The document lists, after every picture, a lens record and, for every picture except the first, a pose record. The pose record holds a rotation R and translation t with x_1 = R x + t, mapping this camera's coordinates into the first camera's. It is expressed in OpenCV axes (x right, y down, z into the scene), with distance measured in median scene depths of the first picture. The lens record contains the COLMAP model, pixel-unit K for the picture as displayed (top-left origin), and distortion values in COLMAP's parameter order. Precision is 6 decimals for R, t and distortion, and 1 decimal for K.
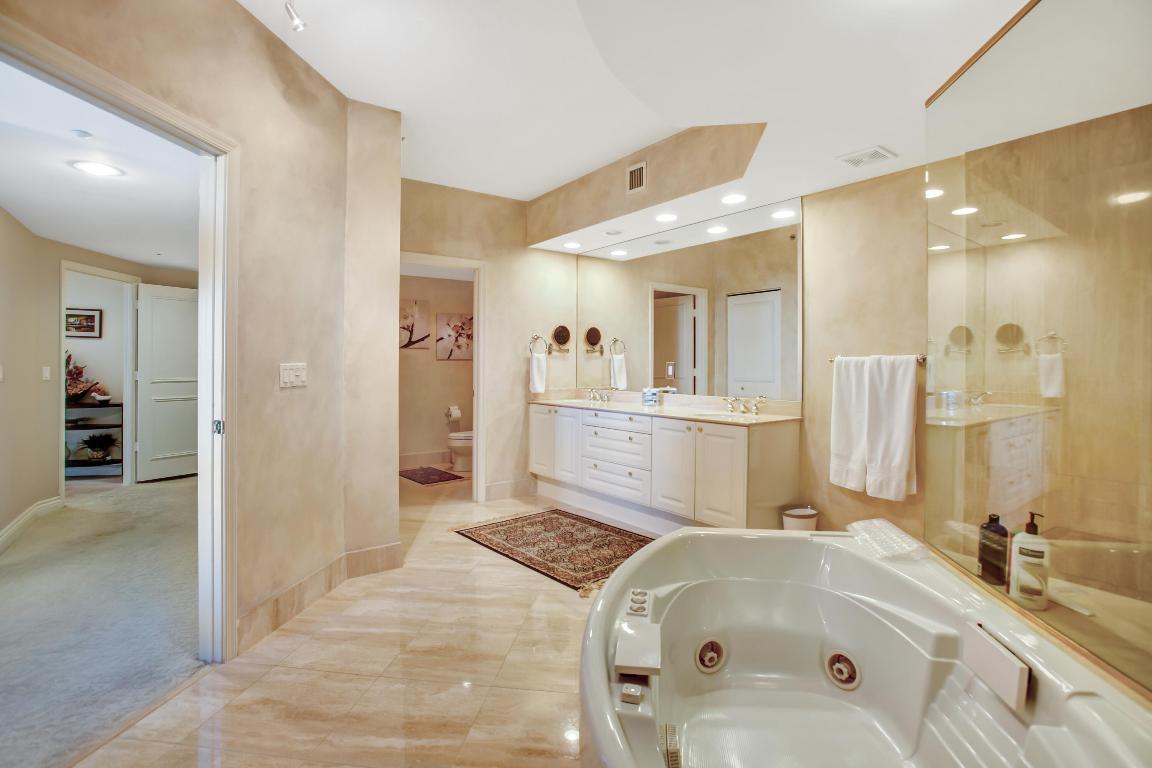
lens RADIAL K [[543.2, 0, 574.4], [0, 543.2, 363.7], [0, 0, 1]] dist [-0.072786, 0.033724]
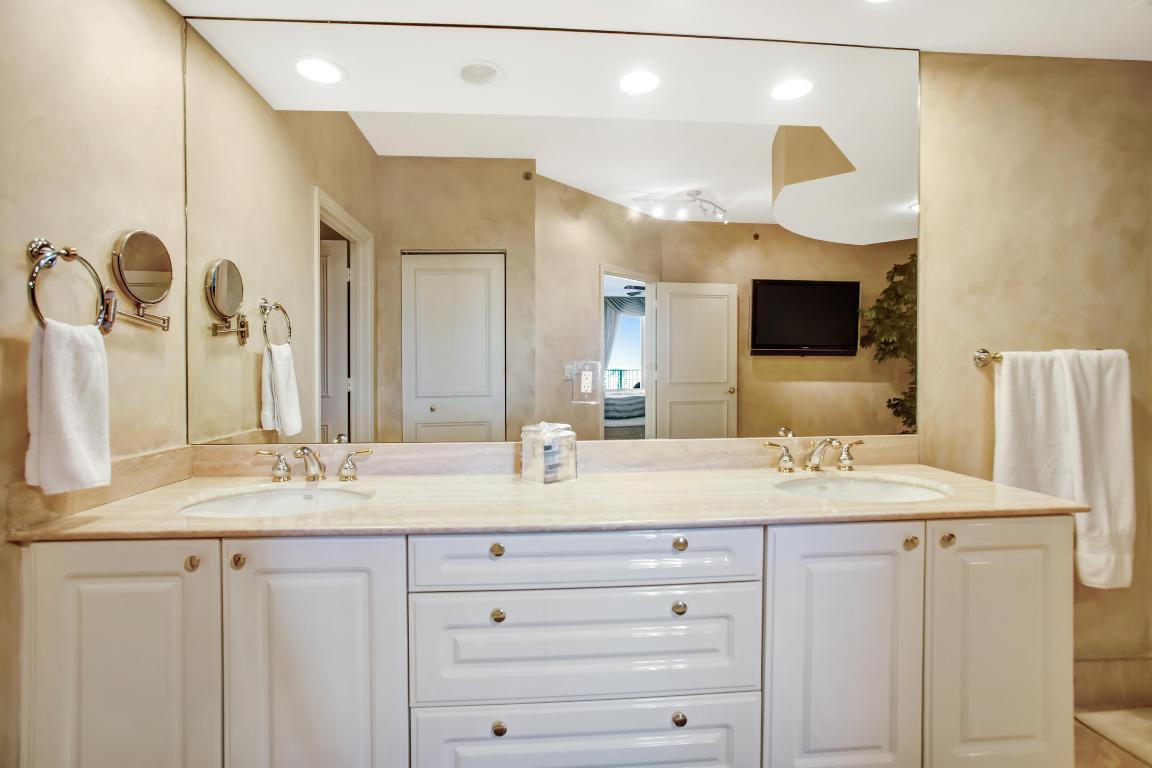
lens RADIAL K [[543.2, 0, 574.4], [0, 543.2, 363.7], [0, 0, 1]] dist [-0.072786, 0.033724]
pose [[0.542174, 0.006082, 0.840244, -0.197847], [0.004533, 0.999938, -0.010163, 0.003452], [-0.840254, 0.009319, 0.542113, 0.965011]]
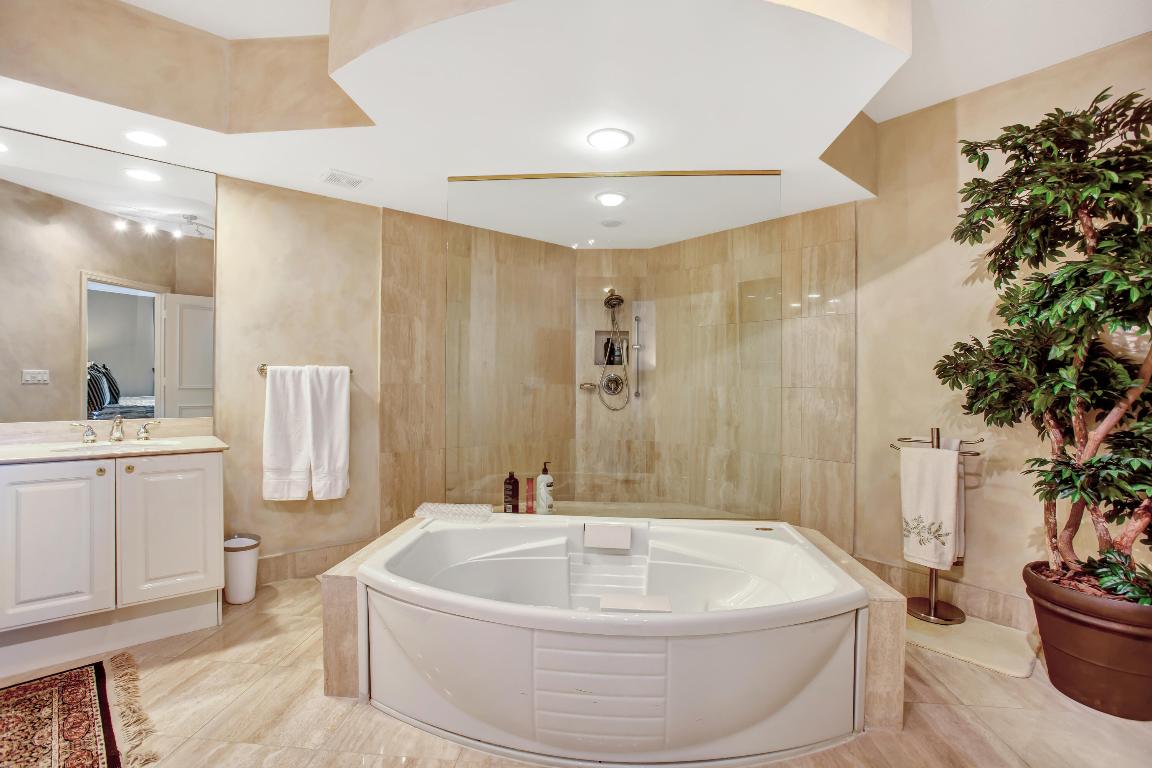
lens RADIAL K [[540.9, 0, 573.0], [0, 540.9, 376.4], [0, 0, 1]] dist [-0.072942, 0.027260]
pose [[-0.064115, 0.006912, 0.997919, -0.418686], [-0.009563, 0.999926, -0.007540, 0.007517], [-0.997897, -0.010026, -0.064044, 0.470968]]
